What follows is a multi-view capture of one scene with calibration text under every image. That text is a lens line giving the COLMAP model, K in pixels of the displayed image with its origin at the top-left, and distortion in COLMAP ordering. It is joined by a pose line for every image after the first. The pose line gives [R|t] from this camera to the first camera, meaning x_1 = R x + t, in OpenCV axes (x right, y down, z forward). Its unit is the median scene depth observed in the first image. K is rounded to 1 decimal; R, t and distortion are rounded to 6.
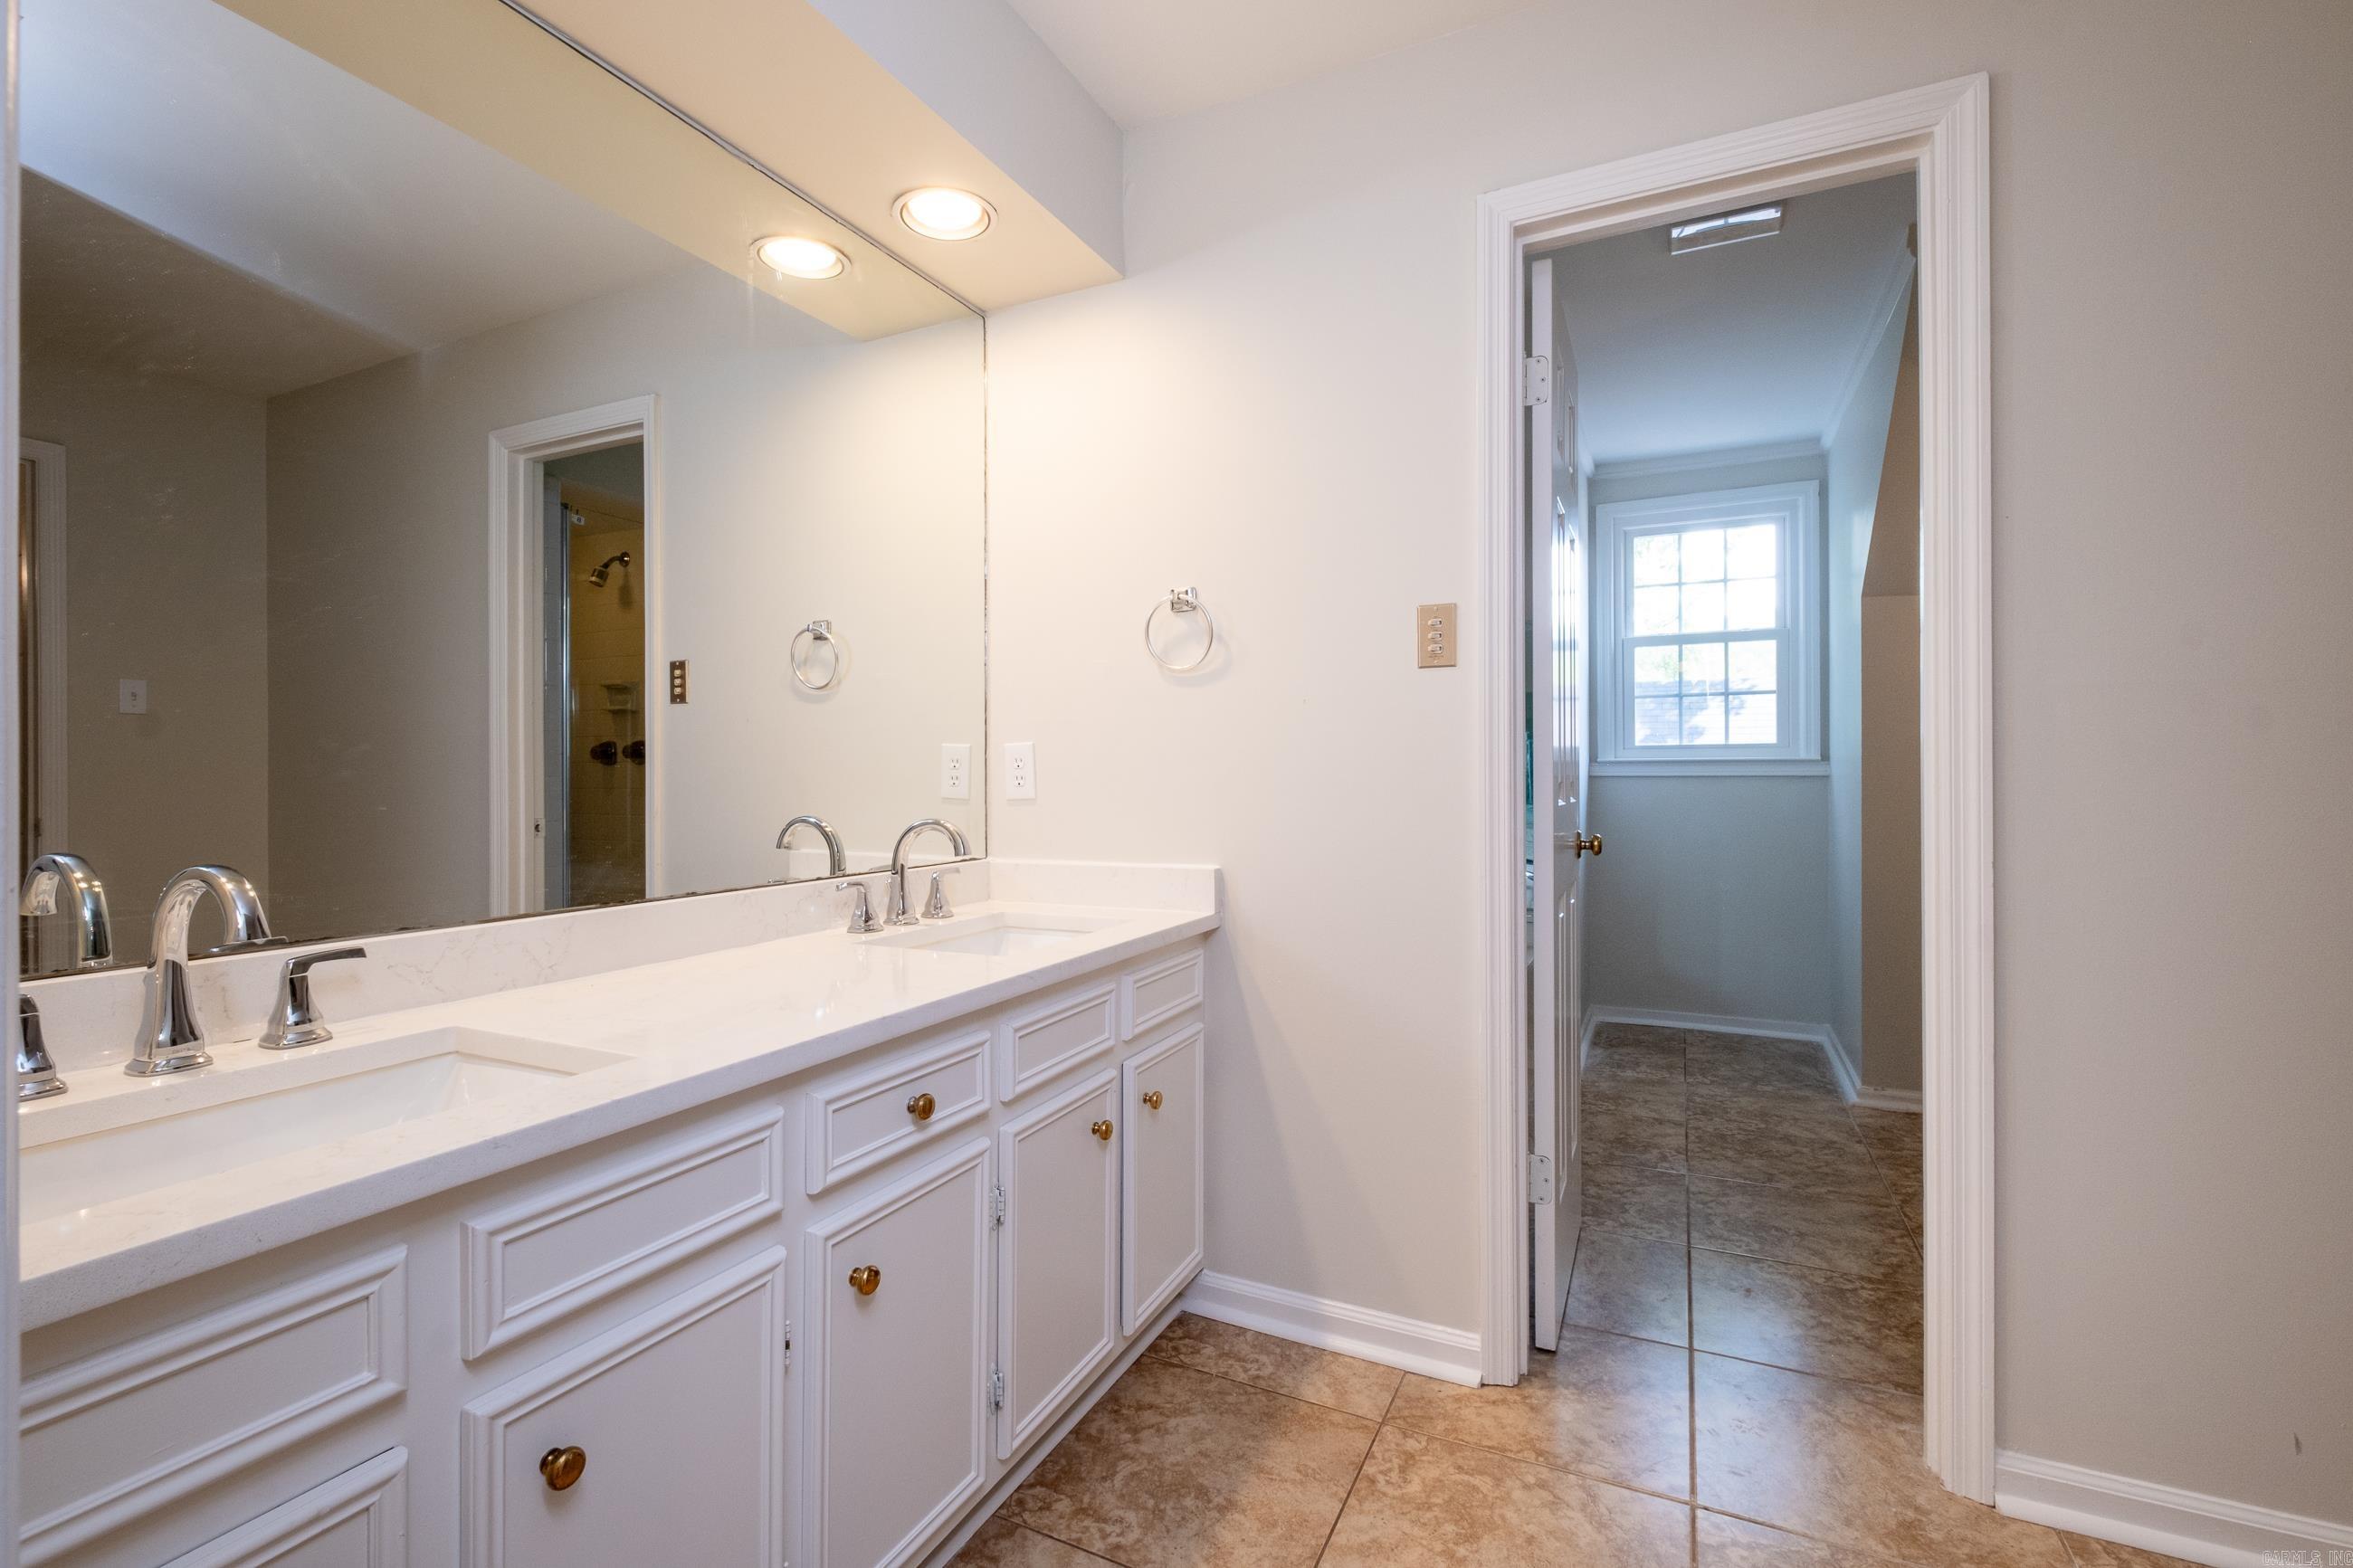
lens RADIAL K [[1034.9, 0, 1158.6], [0, 1034.9, 773.2], [0, 0, 1]] dist [-0.002714, -0.001623]
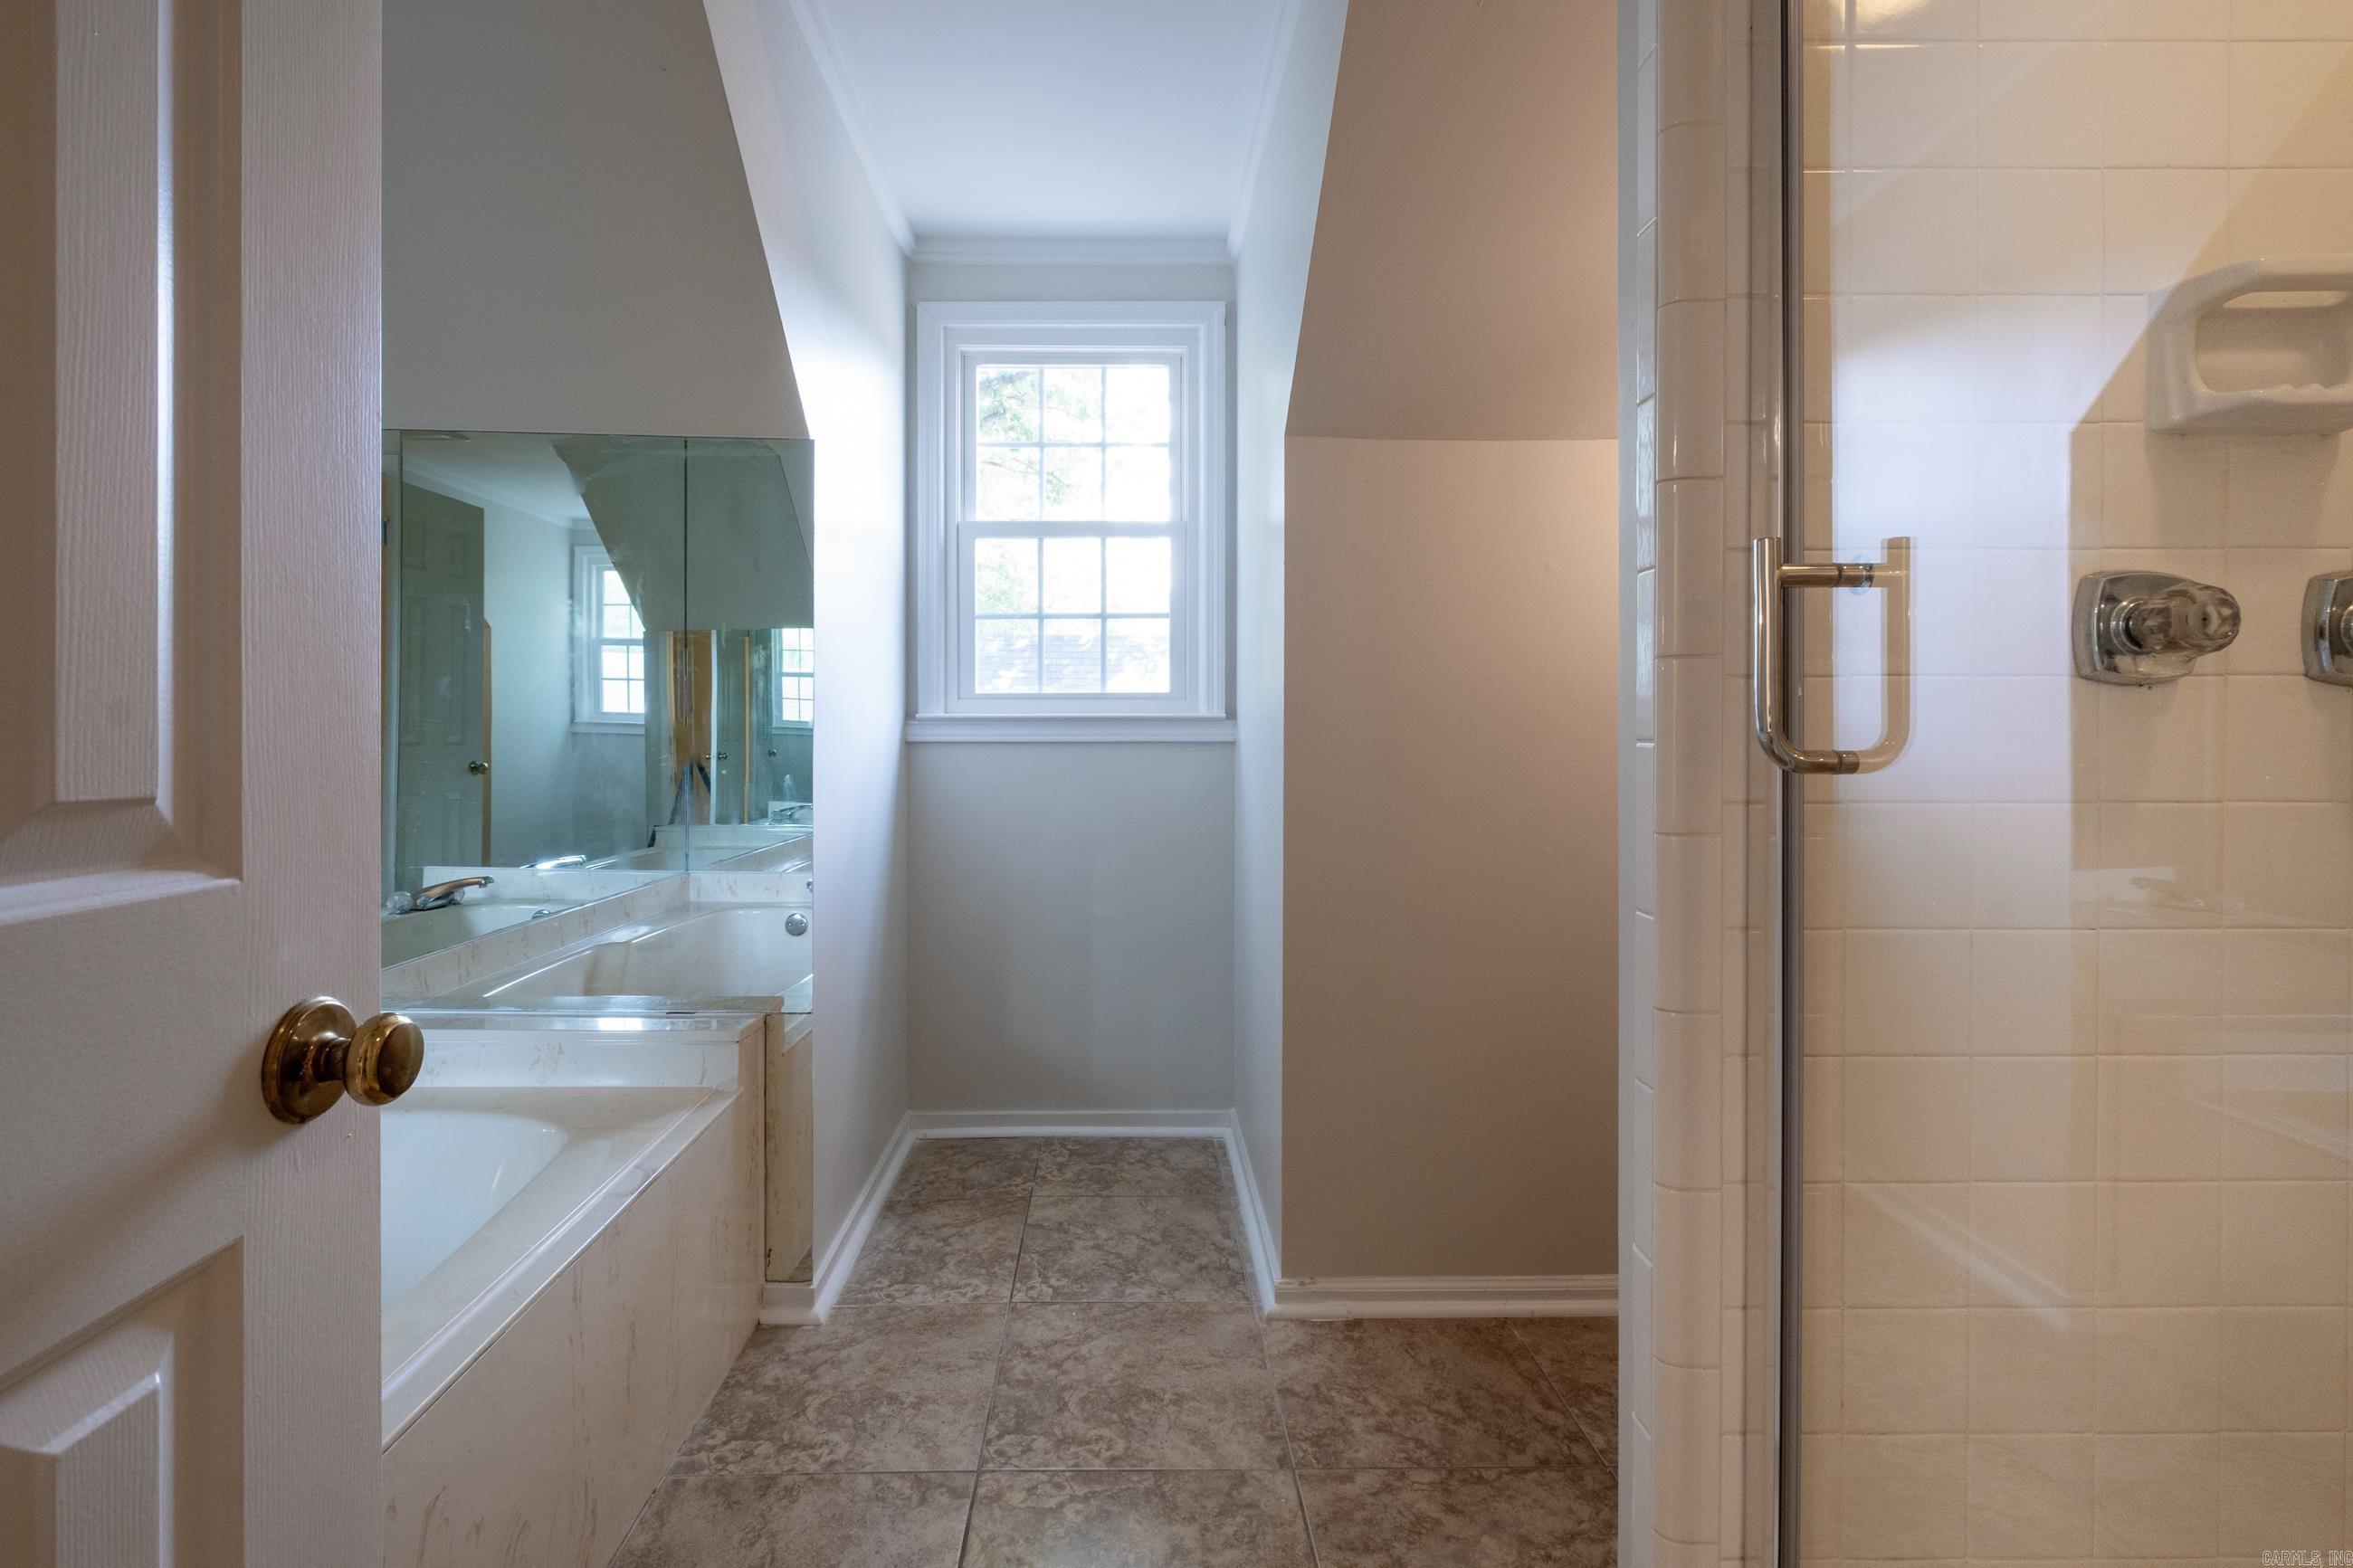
lens RADIAL K [[1034.9, 0, 1126.5], [0, 1034.9, 744.5], [0, 0, 1]] dist [-0.002714, -0.001623]
pose [[0.891621, 0.002662, 0.452775, 0.274326], [-0.003600, 0.999993, 0.001208, 0.003441], [-0.452768, -0.002707, 0.891624, 0.422535]]
